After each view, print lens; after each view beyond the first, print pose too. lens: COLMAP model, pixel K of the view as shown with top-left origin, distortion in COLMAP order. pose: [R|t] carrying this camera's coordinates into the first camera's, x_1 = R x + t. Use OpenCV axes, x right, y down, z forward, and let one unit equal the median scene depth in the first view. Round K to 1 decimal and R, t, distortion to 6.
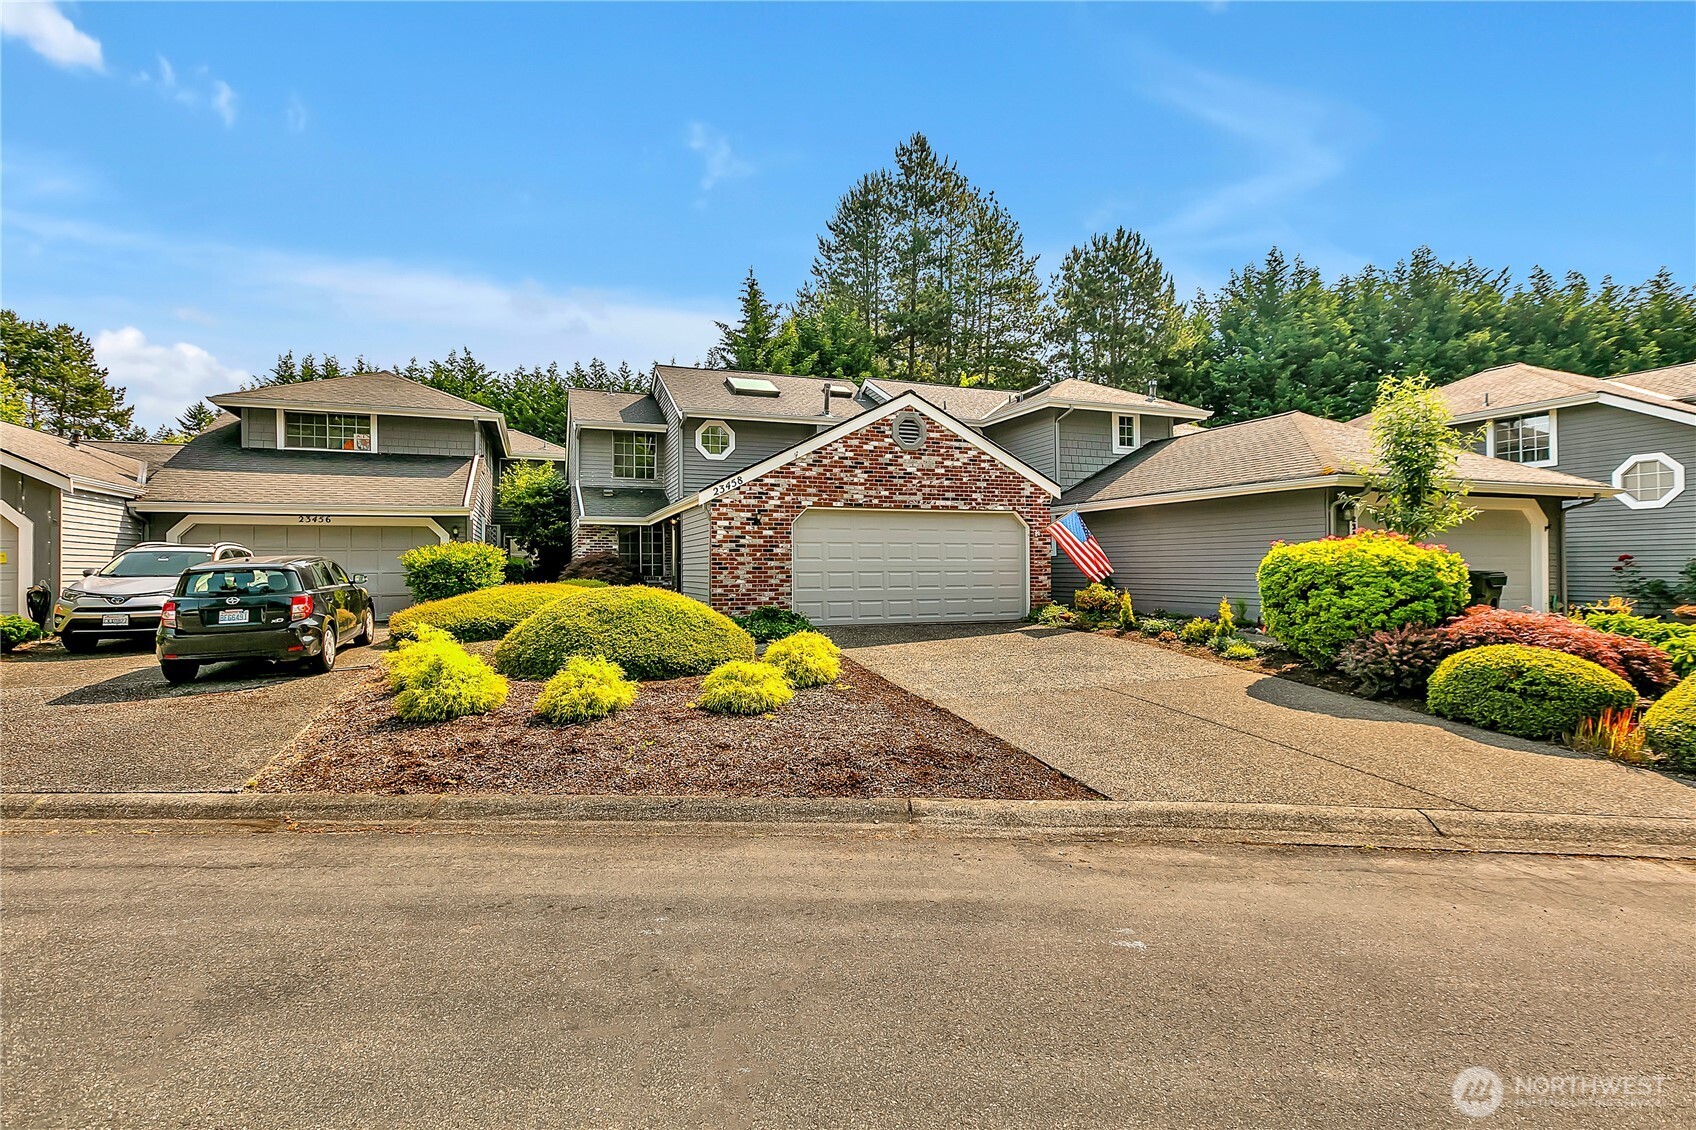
lens RADIAL K [[751.6, 0, 852.1], [0, 751.6, 560.0], [0, 0, 1]] dist [-0.001071, -0.000049]
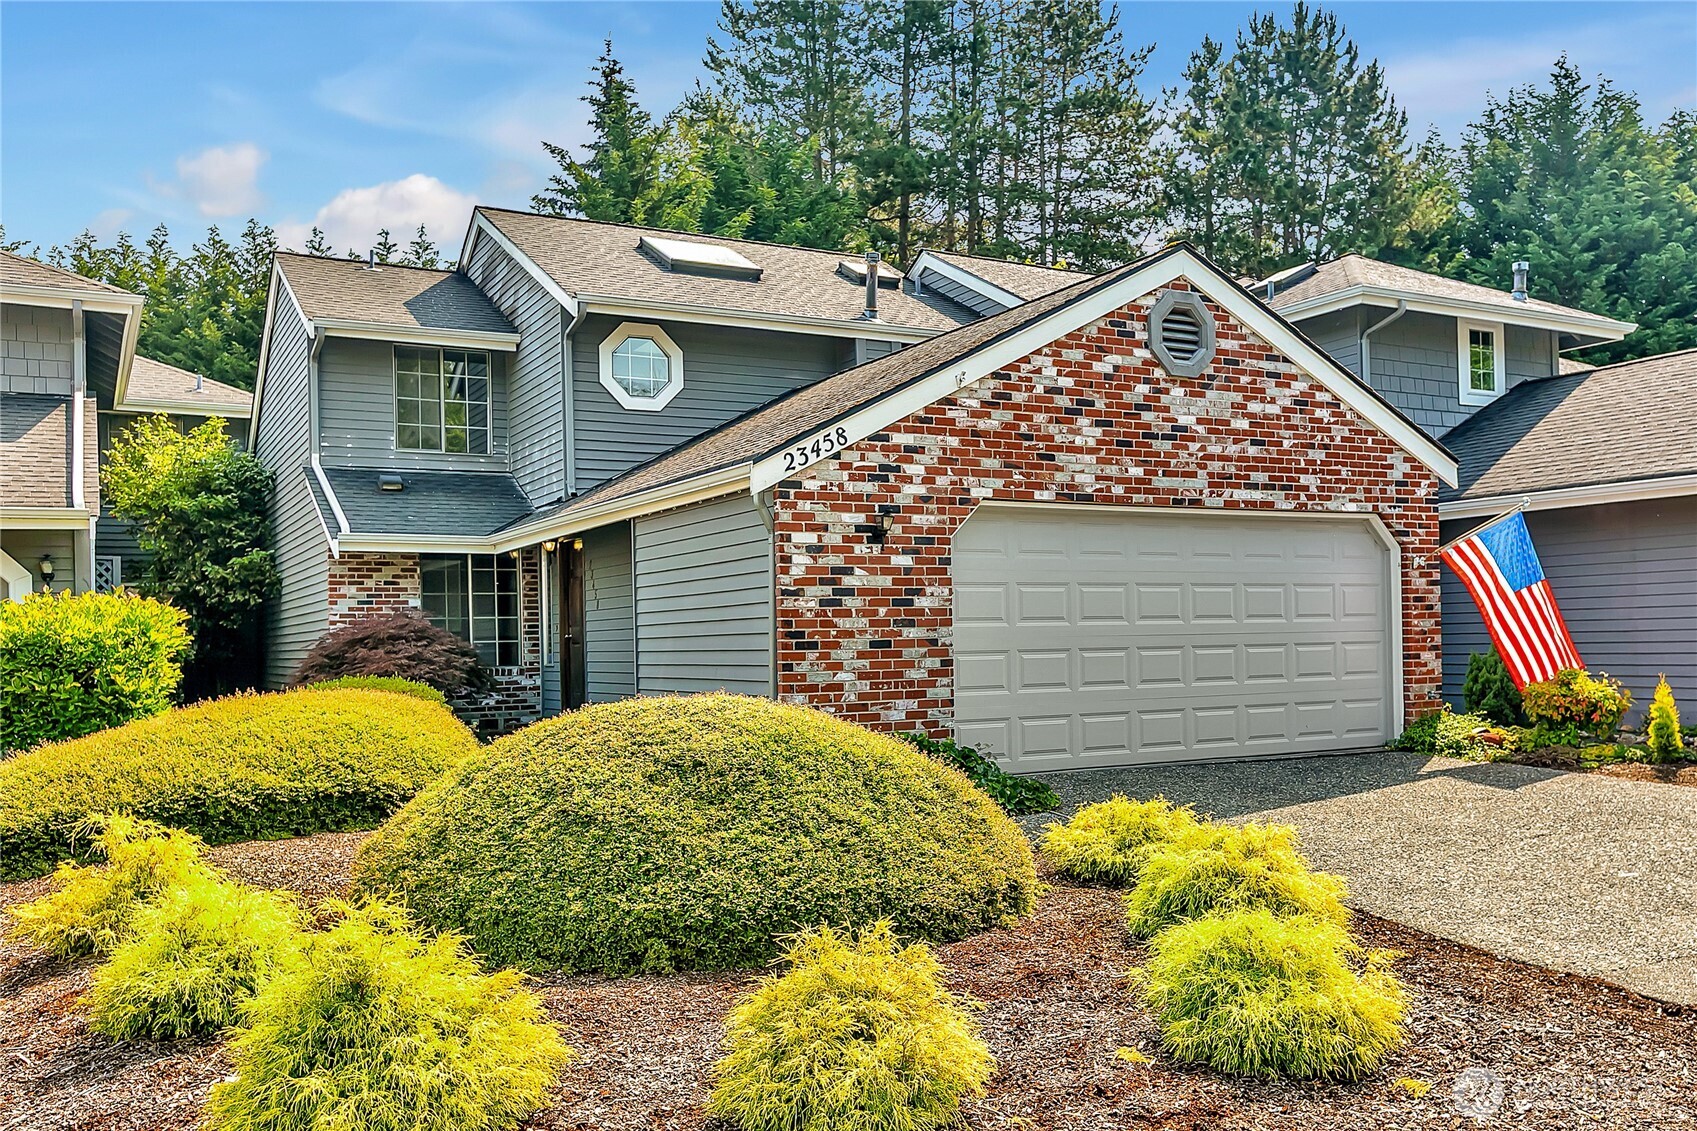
lens RADIAL K [[1320.6, 0, 848.9], [0, 1320.6, 633.2], [0, 0, 1]] dist [0.002950, -0.005717]
pose [[0.988445, -0.014119, 0.150922, -0.230984], [0.013601, 0.999898, 0.004464, 0.000936], [-0.150969, -0.002360, 0.988536, 0.238151]]
